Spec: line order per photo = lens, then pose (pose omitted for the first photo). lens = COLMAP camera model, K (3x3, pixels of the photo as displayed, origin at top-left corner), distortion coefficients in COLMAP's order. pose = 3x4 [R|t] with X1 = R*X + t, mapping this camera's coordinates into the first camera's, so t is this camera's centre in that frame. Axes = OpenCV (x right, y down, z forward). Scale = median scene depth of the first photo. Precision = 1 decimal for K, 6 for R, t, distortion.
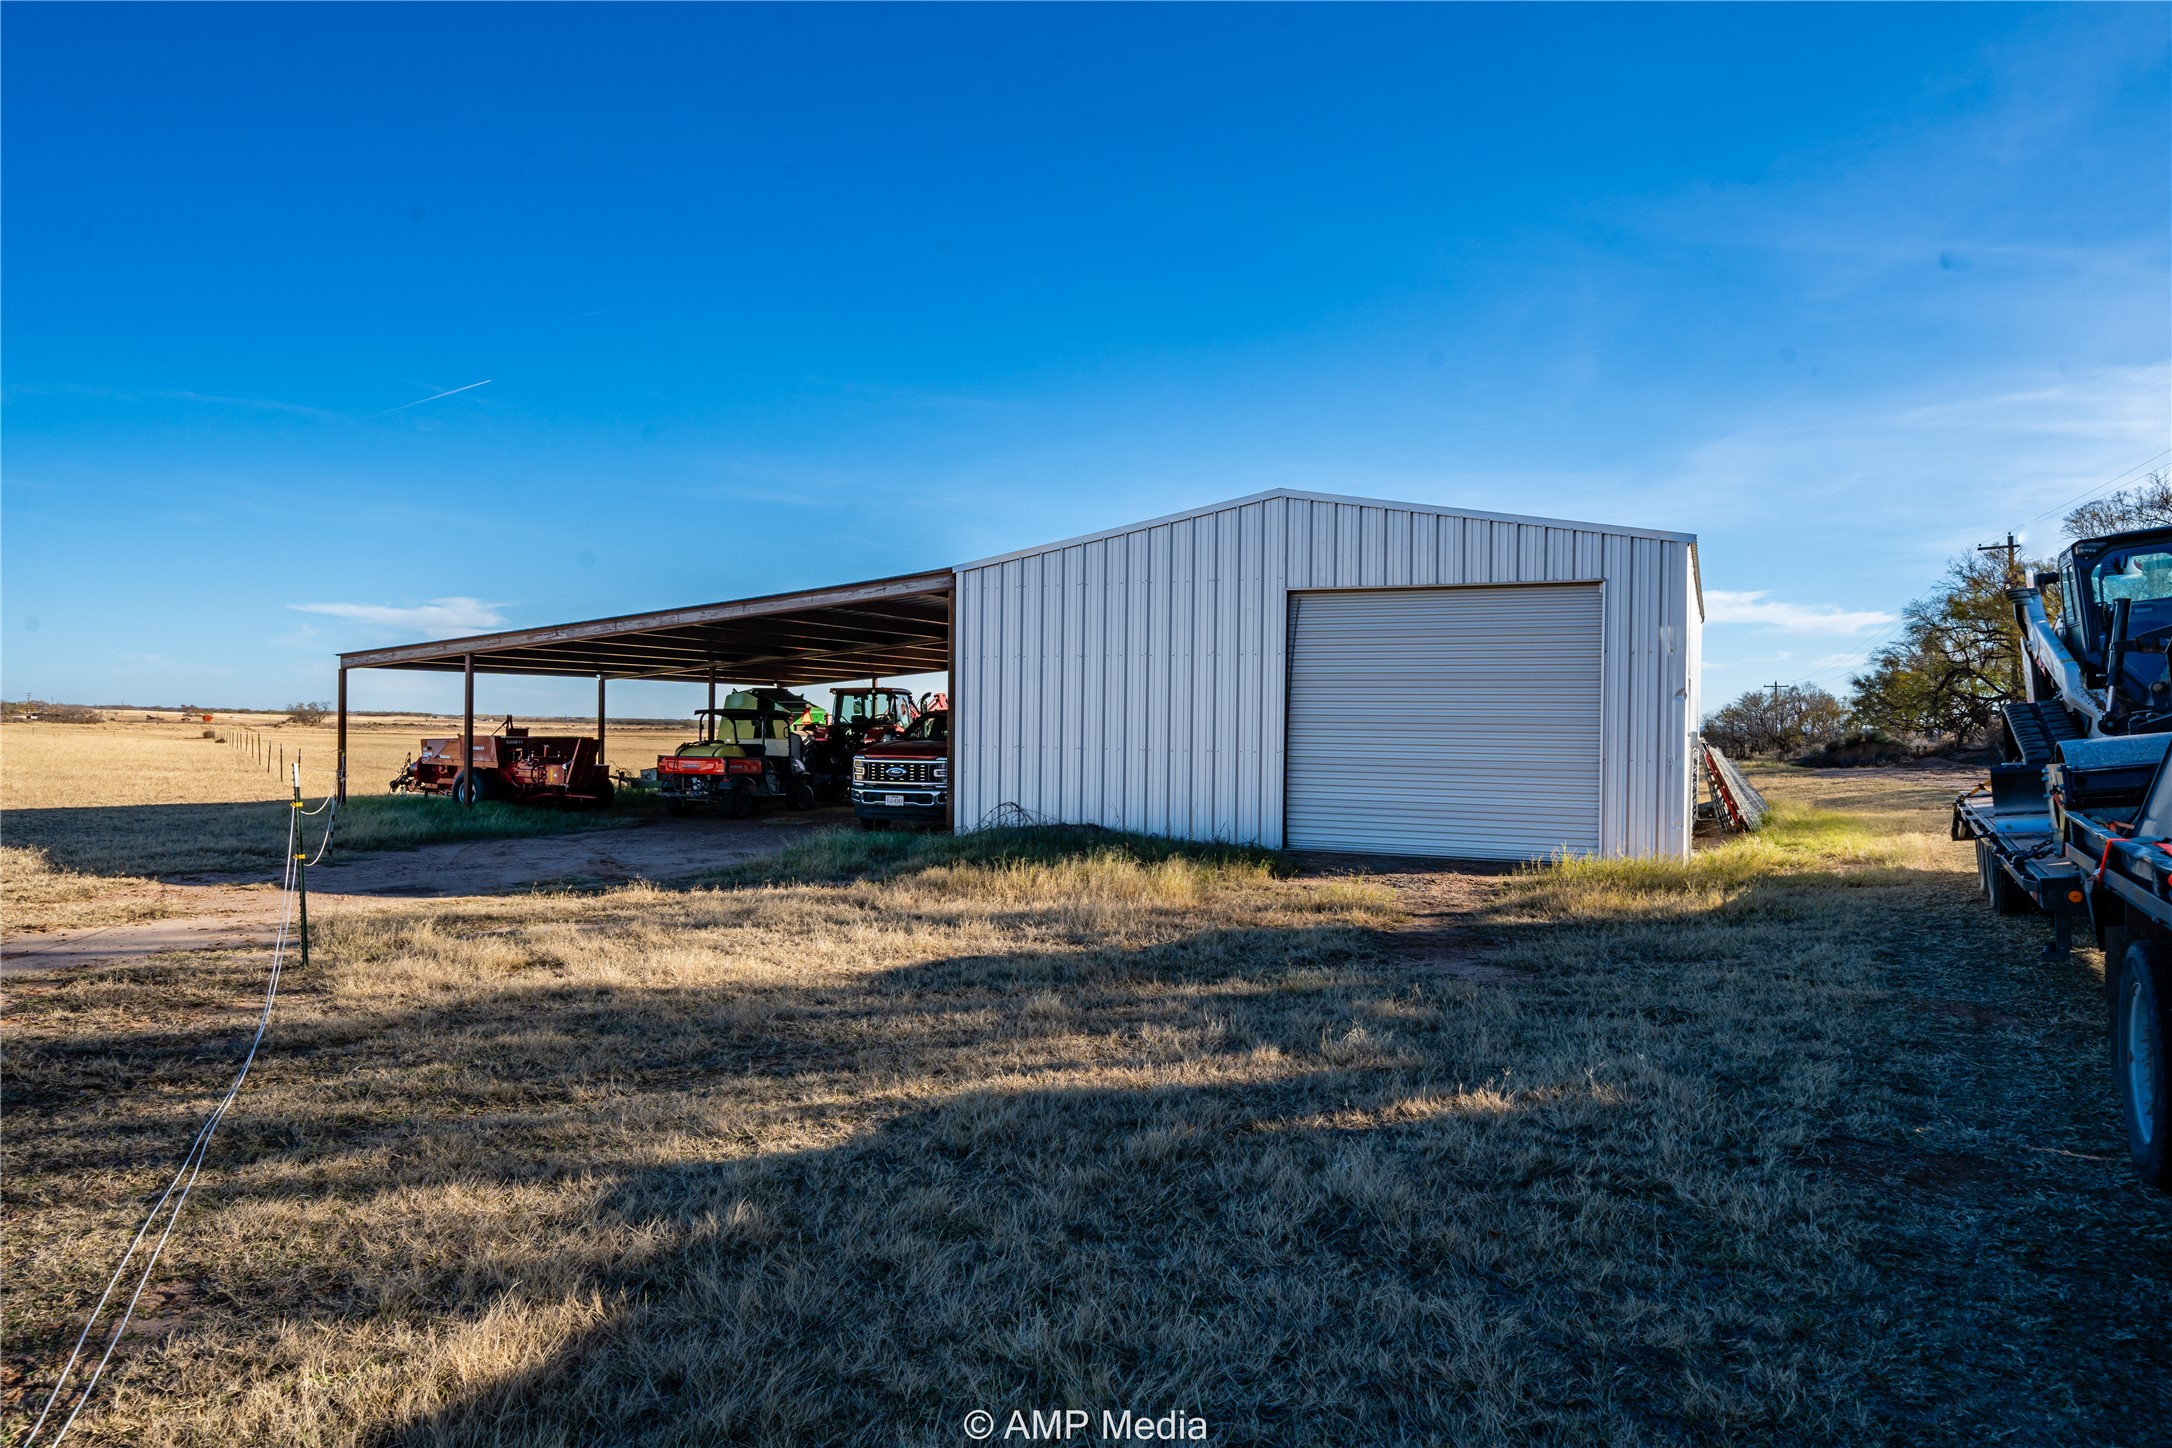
lens RADIAL K [[1707.9, 0, 1081.1], [0, 1707.9, 728.9], [0, 0, 1]] dist [-0.053708, -0.000720]
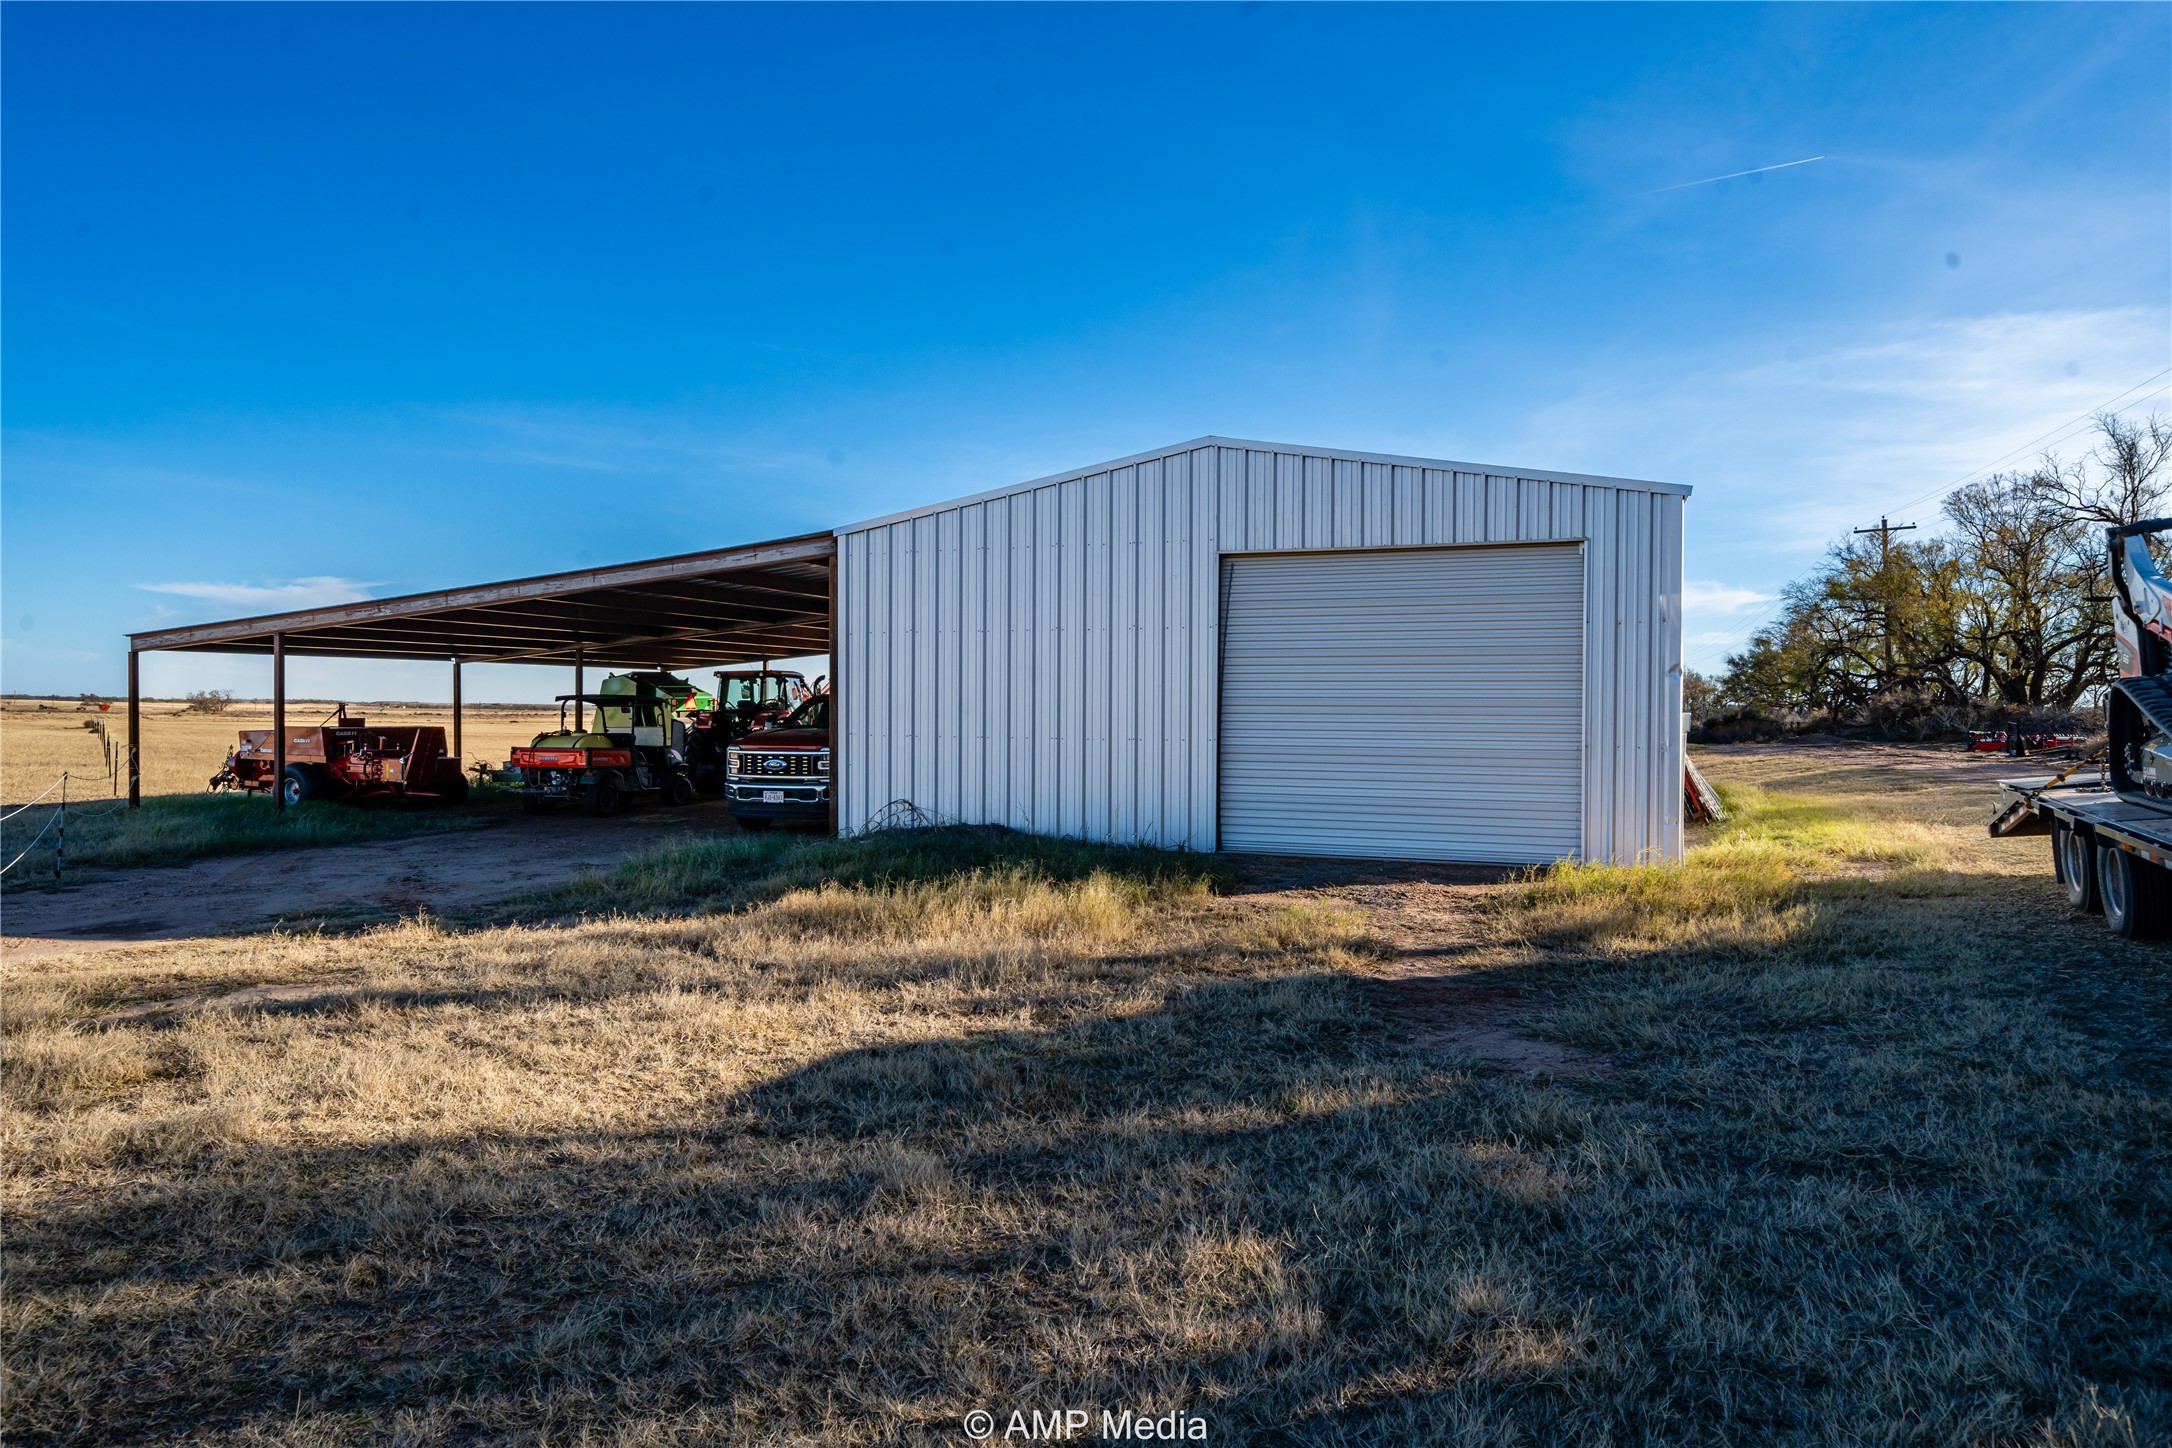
lens RADIAL K [[1315.3, 0, 1101.0], [0, 1315.3, 722.2], [0, 0, 1]] dist [-0.003692, -0.001601]
pose [[0.996857, -0.008481, 0.078762, 0.006910], [0.007596, 0.999905, 0.011536, -0.003471], [-0.078852, -0.010901, 0.996827, 0.320153]]
